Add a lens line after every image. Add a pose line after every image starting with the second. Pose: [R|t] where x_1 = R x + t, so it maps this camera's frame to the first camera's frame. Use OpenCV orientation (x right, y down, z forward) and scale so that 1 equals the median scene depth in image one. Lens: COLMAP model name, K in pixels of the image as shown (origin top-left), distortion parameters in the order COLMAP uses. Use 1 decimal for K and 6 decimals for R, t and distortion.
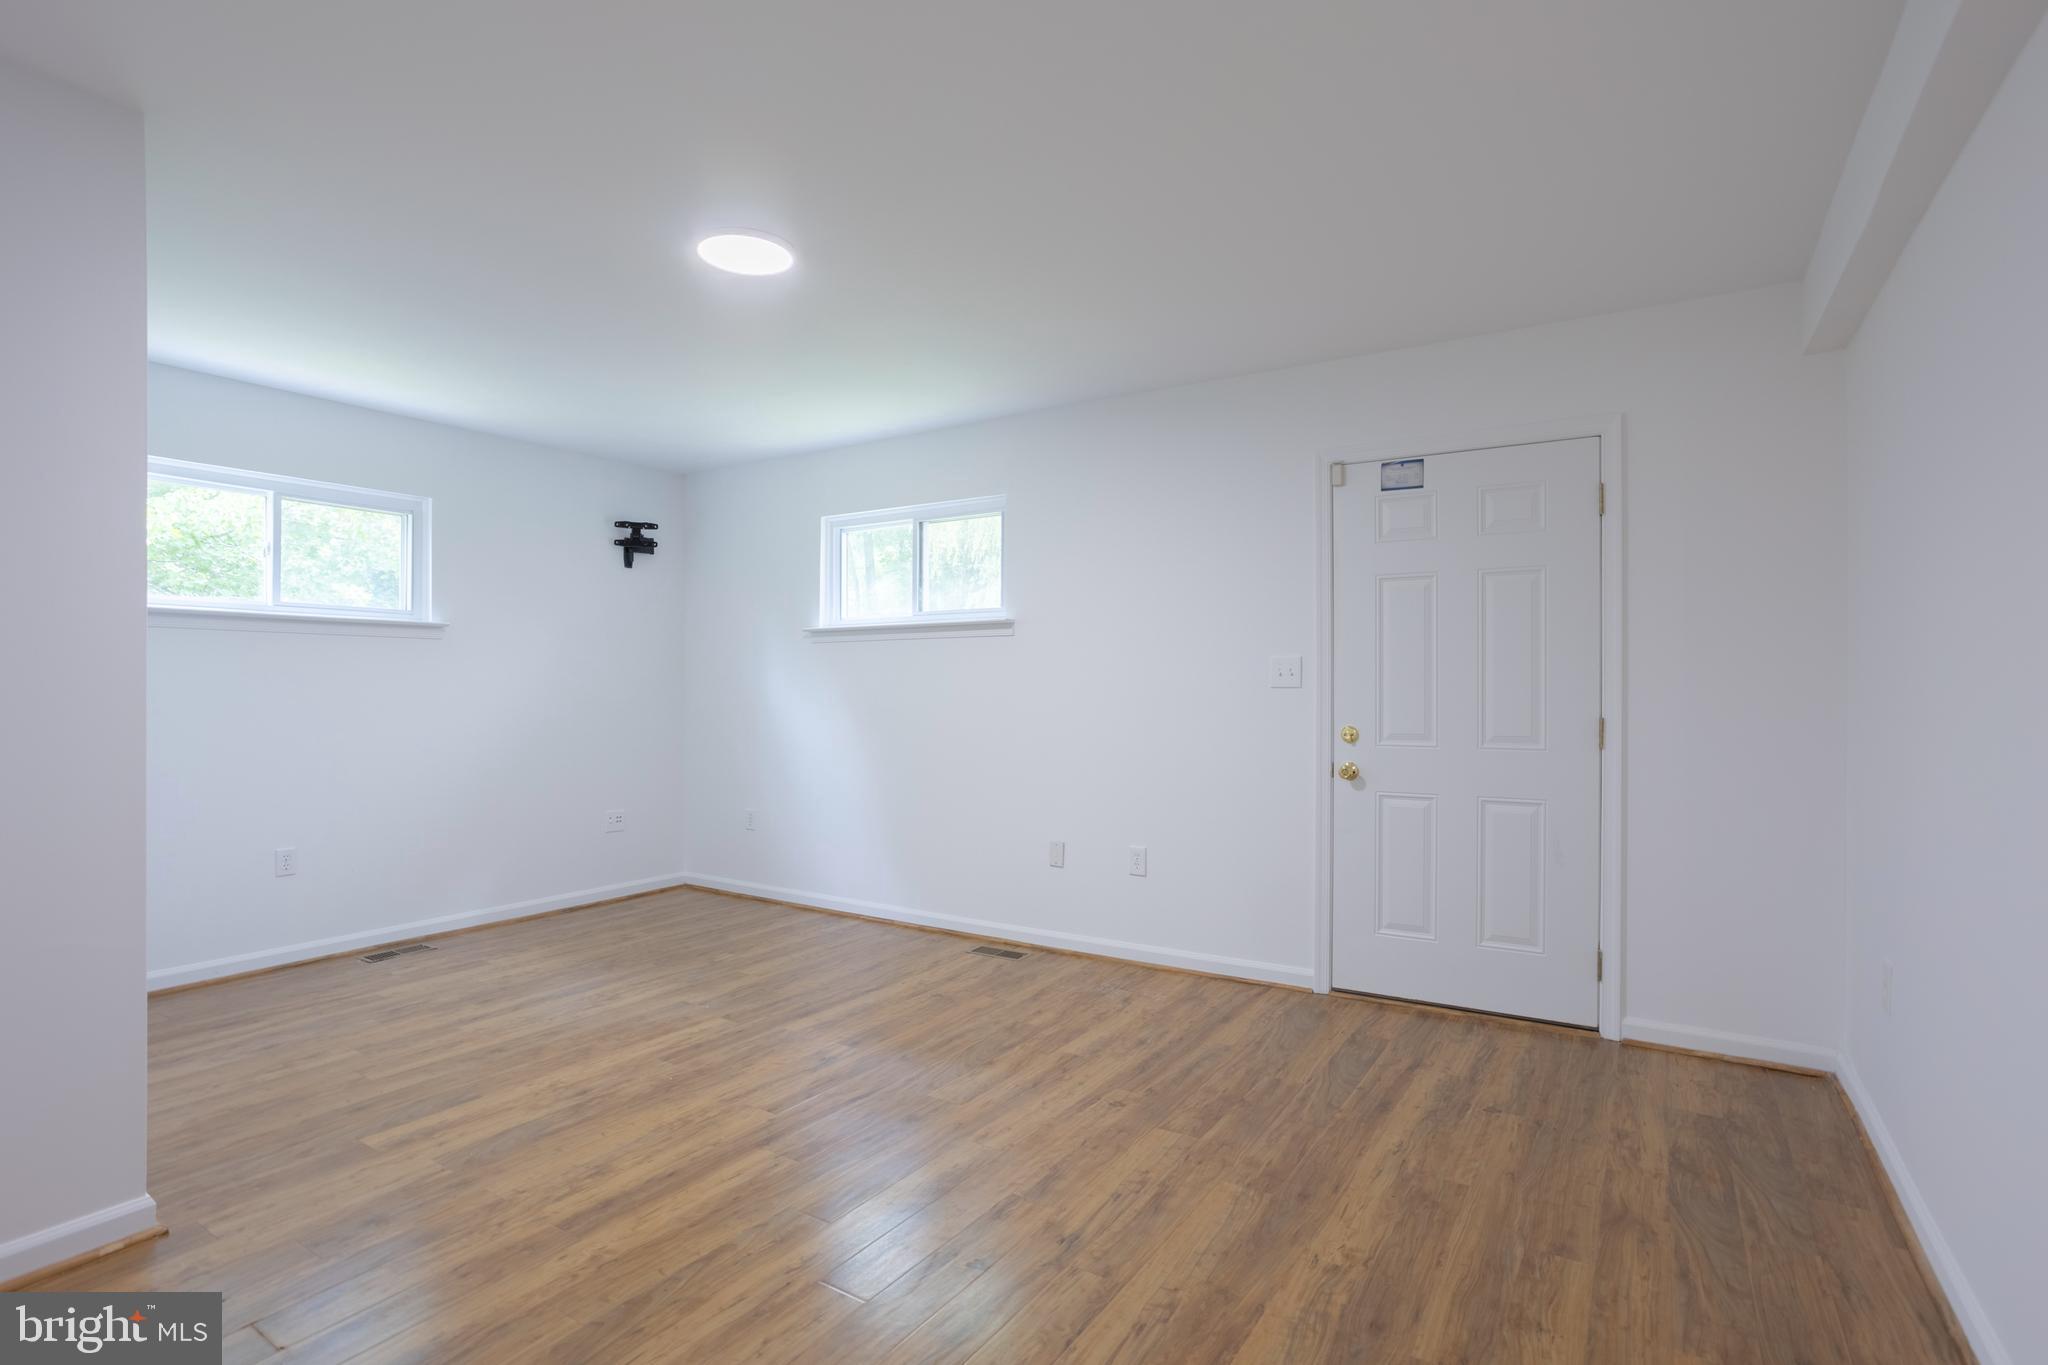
lens RADIAL K [[1165.6, 0, 1024.7], [0, 1165.6, 685.9], [0, 0, 1]] dist [-0.006557, -0.001174]
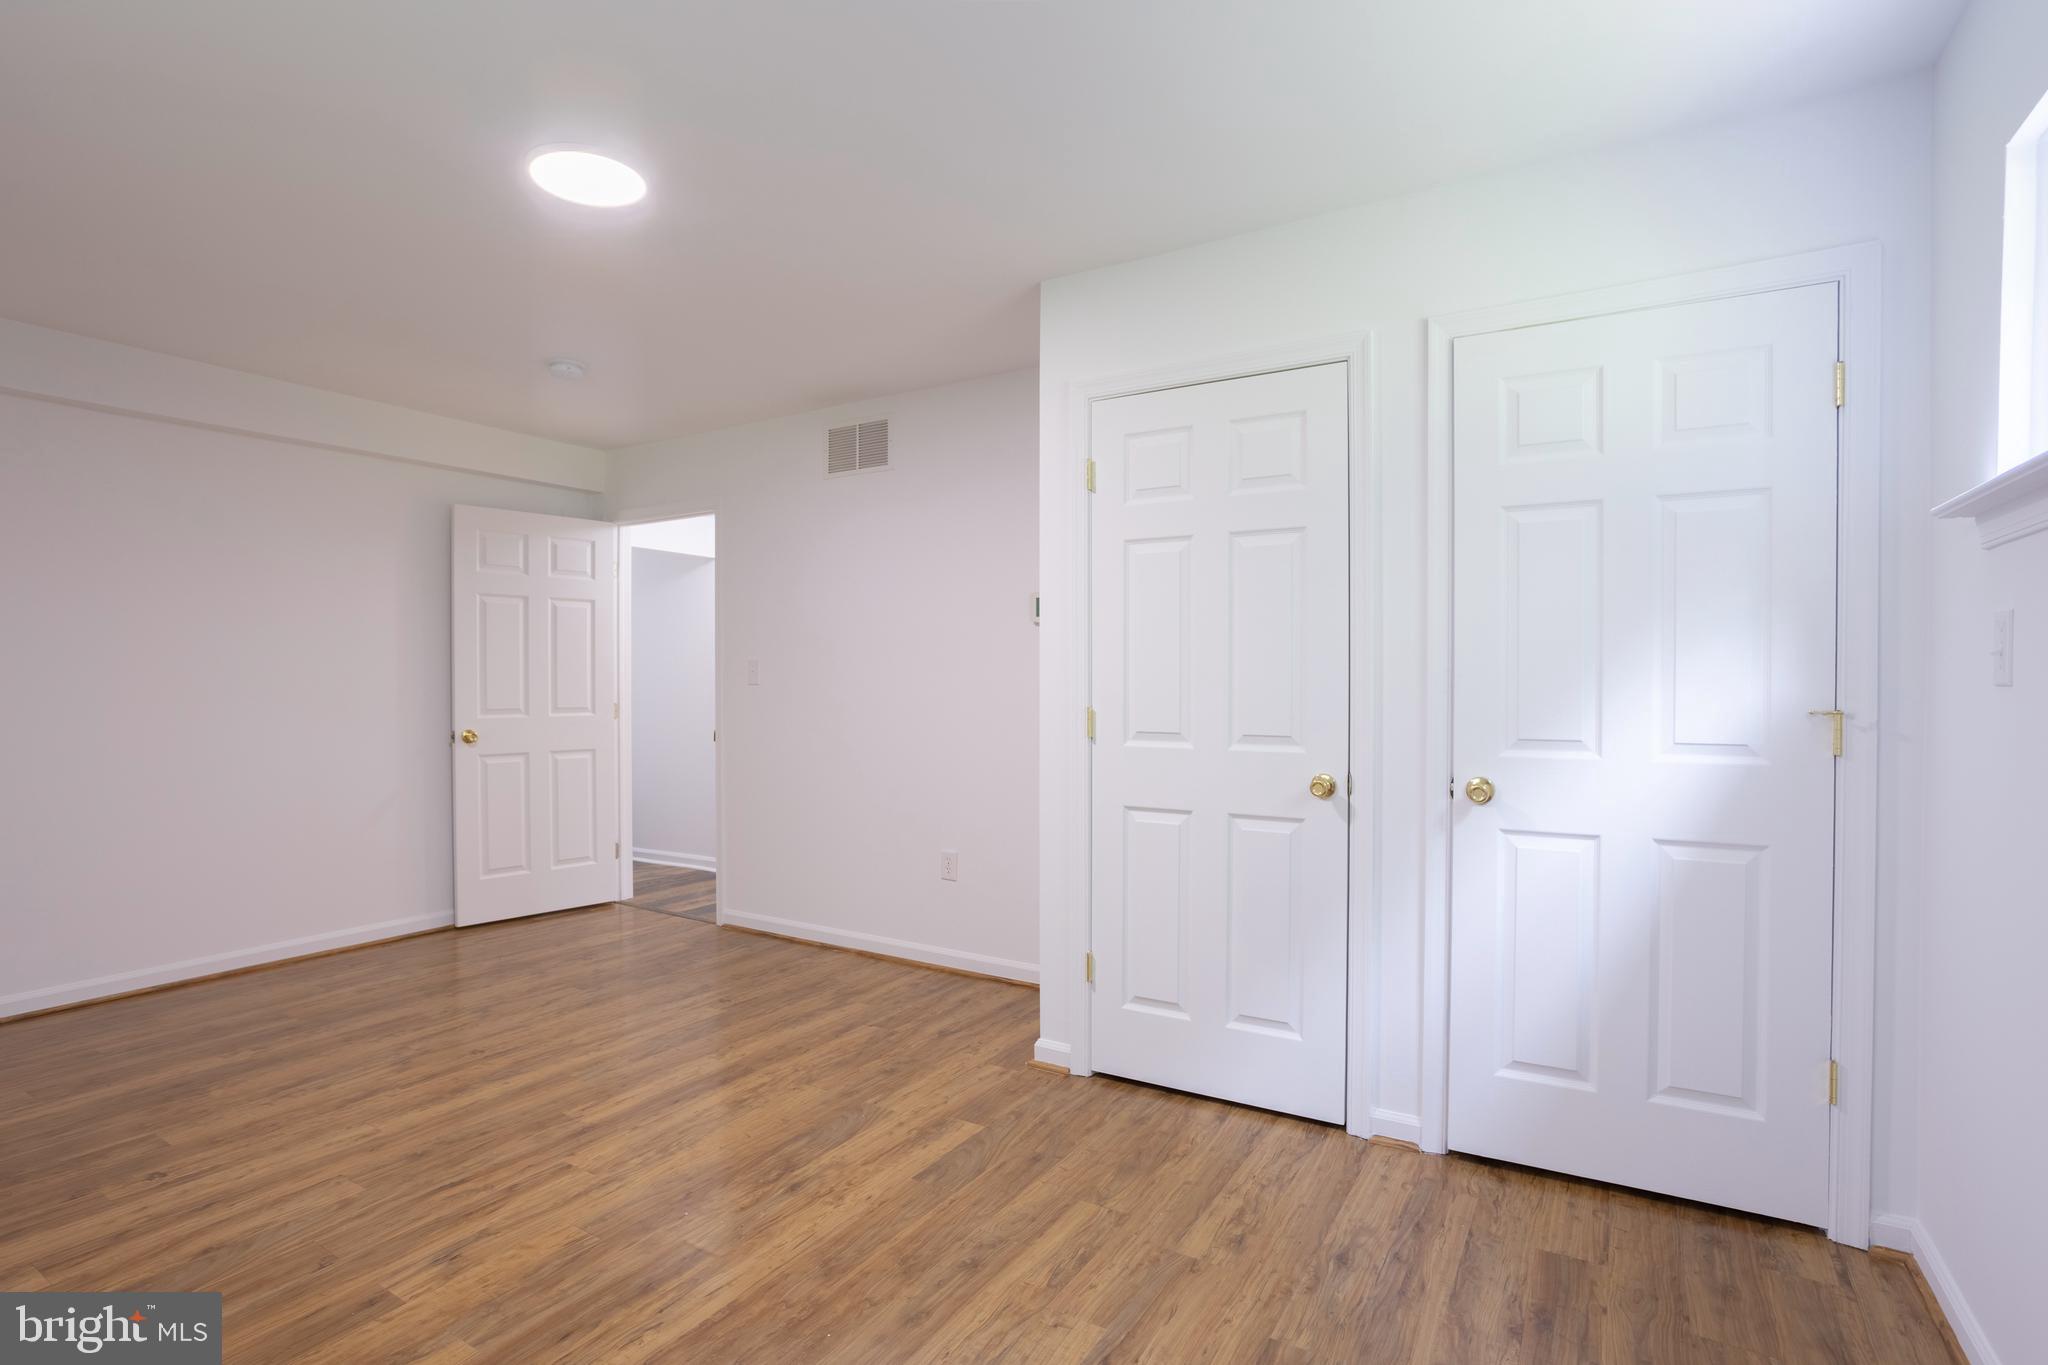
lens RADIAL K [[1165.6, 0, 1020.6], [0, 1165.6, 696.0], [0, 0, 1]] dist [-0.006557, -0.001174]
pose [[-0.999798, 0.003215, -0.019856, -0.558924], [0.003164, 0.999992, 0.002584, 0.008451], [0.019865, 0.002521, -0.999800, 1.936302]]
